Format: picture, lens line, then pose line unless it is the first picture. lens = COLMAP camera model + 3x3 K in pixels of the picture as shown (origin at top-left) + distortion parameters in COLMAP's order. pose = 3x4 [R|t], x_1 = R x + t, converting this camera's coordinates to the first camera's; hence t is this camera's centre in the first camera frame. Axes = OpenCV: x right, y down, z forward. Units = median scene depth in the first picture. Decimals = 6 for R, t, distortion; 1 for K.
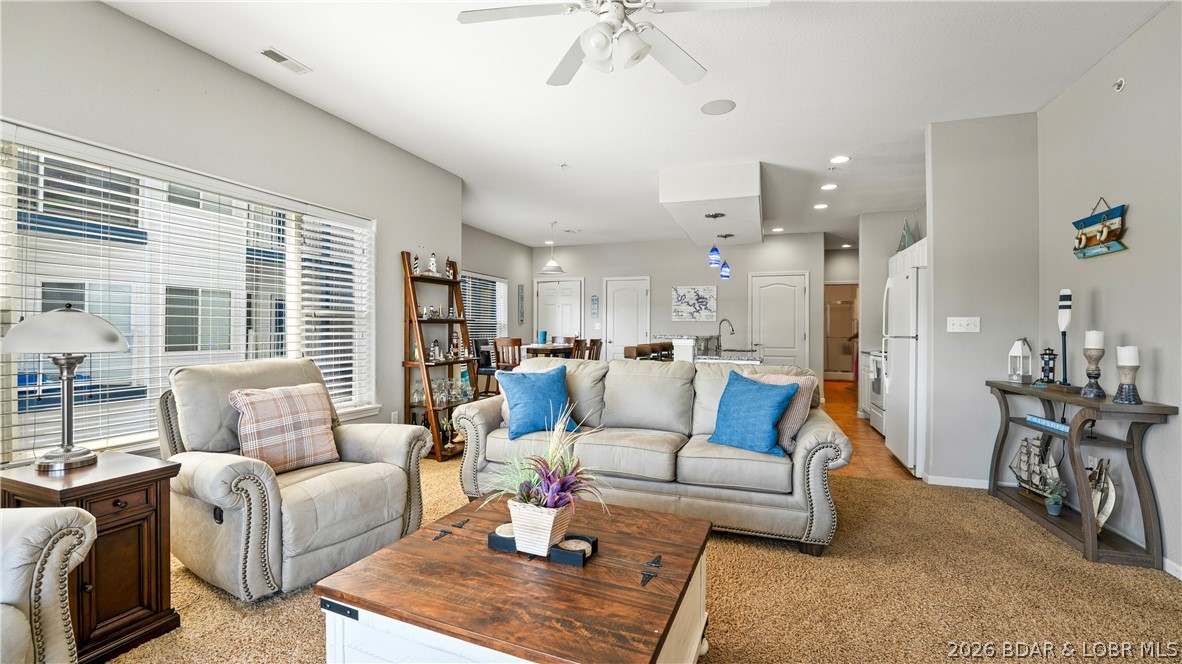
lens RADIAL K [[495.4, 0, 583.1], [0, 495.4, 320.3], [0, 0, 1]] dist [-0.020585, 0.000916]
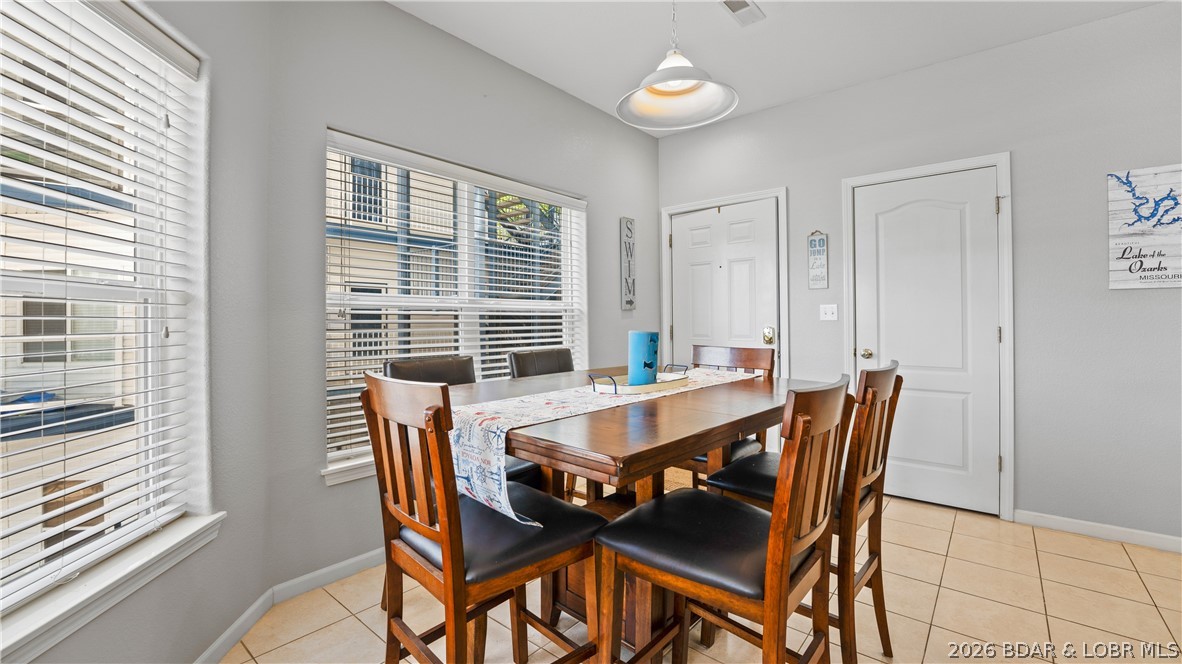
lens RADIAL K [[495.4, 0, 583.1], [0, 495.4, 320.3], [0, 0, 1]] dist [-0.020585, 0.000916]
pose [[0.939634, -0.013384, -0.341920, -0.044028], [0.019759, 0.999690, 0.015168, 0.023329], [0.341611, -0.021009, 0.939607, 1.563096]]
